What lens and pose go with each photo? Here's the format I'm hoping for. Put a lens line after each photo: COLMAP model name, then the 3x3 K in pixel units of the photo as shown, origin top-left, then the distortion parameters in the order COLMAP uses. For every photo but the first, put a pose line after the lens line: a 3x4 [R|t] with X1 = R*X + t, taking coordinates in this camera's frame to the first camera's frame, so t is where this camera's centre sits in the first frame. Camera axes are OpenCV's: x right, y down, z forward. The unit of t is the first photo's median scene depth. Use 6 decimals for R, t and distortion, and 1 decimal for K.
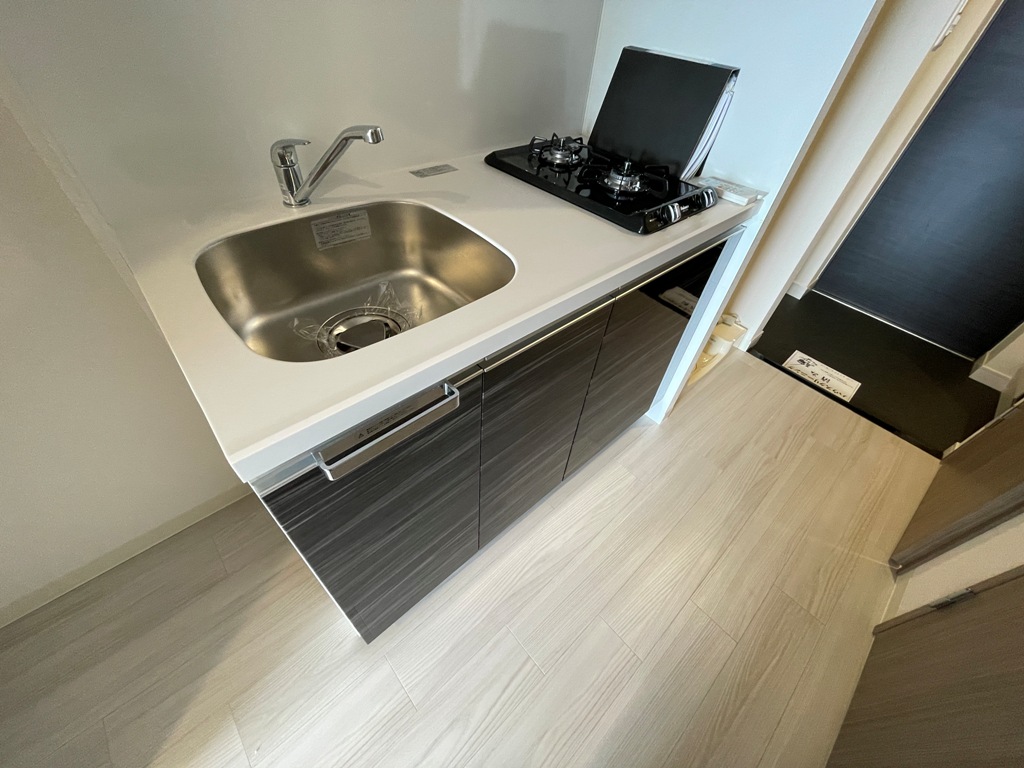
lens RADIAL K [[411.4, 0, 507.0], [0, 411.4, 383.2], [0, 0, 1]] dist [-0.002206, -0.000581]
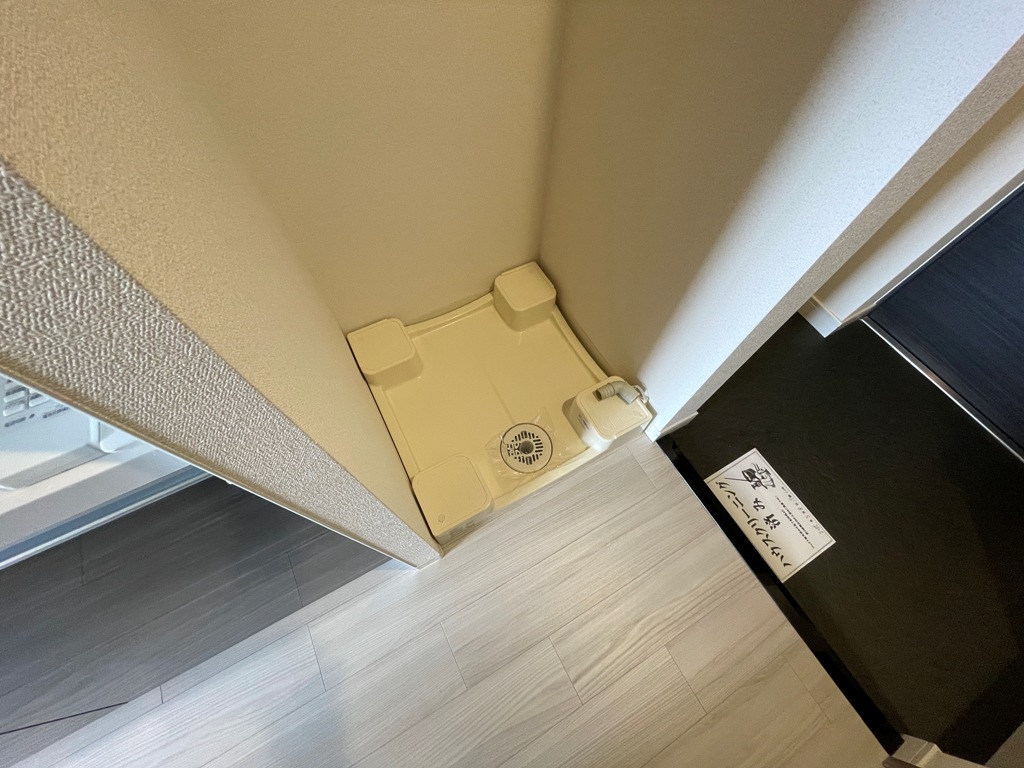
lens RADIAL K [[411.4, 0, 513.6], [0, 411.4, 388.3], [0, 0, 1]] dist [-0.002206, -0.000581]
pose [[0.974385, 0.175369, -0.140783, 0.835318], [-0.130740, 0.951094, 0.279871, -0.540053], [0.182978, -0.254296, 0.949659, 0.765665]]
